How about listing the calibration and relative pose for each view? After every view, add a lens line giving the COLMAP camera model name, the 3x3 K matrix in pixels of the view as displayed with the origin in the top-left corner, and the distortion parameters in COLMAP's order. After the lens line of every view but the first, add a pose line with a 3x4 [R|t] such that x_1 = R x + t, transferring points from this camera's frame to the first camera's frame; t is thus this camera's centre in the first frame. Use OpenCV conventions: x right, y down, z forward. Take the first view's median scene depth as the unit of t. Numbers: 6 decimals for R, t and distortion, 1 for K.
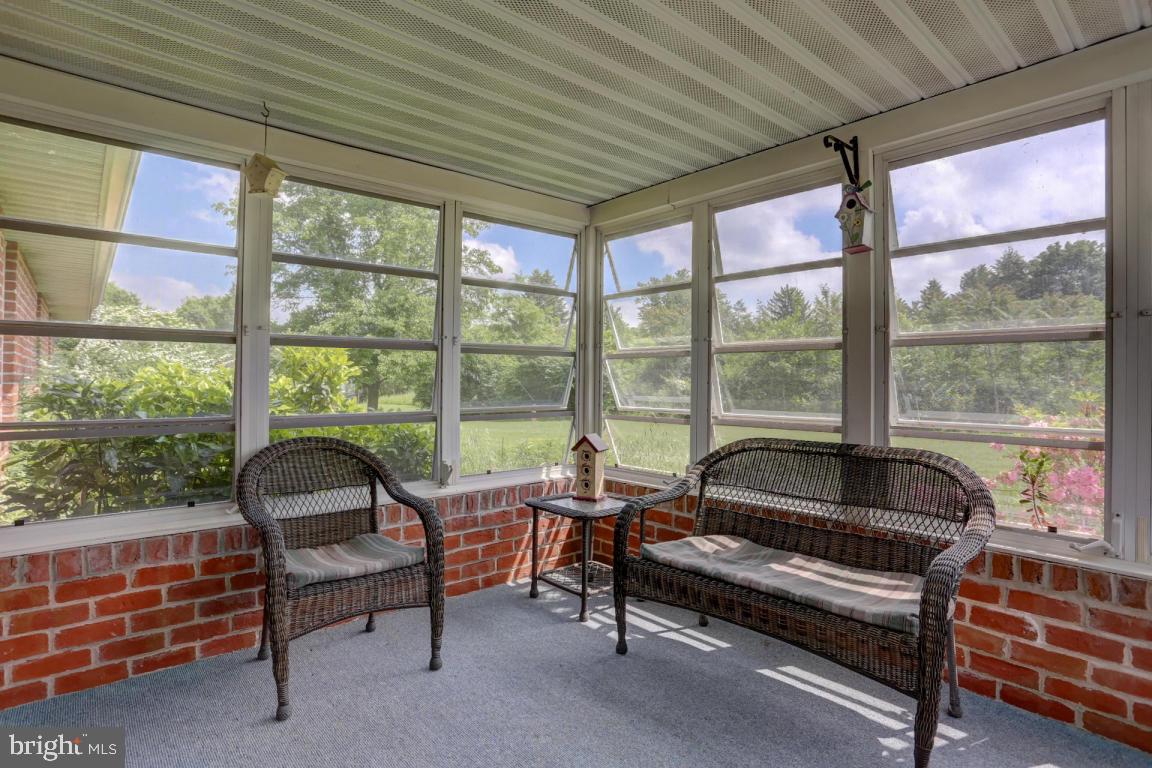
lens RADIAL K [[568.8, 0, 577.8], [0, 568.8, 379.7], [0, 0, 1]] dist [-0.066215, 0.027857]
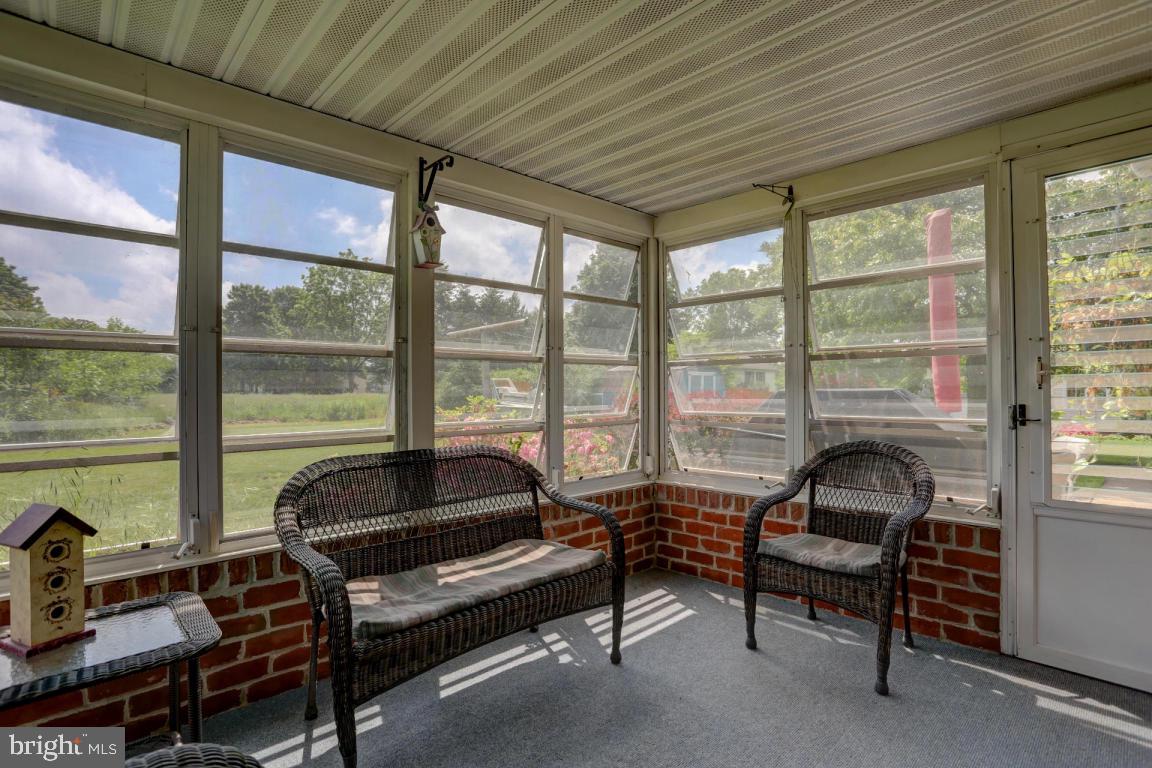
lens RADIAL K [[568.8, 0, 578.6], [0, 568.8, 385.1], [0, 0, 1]] dist [-0.066215, 0.027857]
pose [[-0.033896, 0.001259, 0.999425, -0.625363], [0.001339, 0.999998, -0.001214, -0.004746], [-0.999424, 0.001297, -0.033898, 0.795290]]
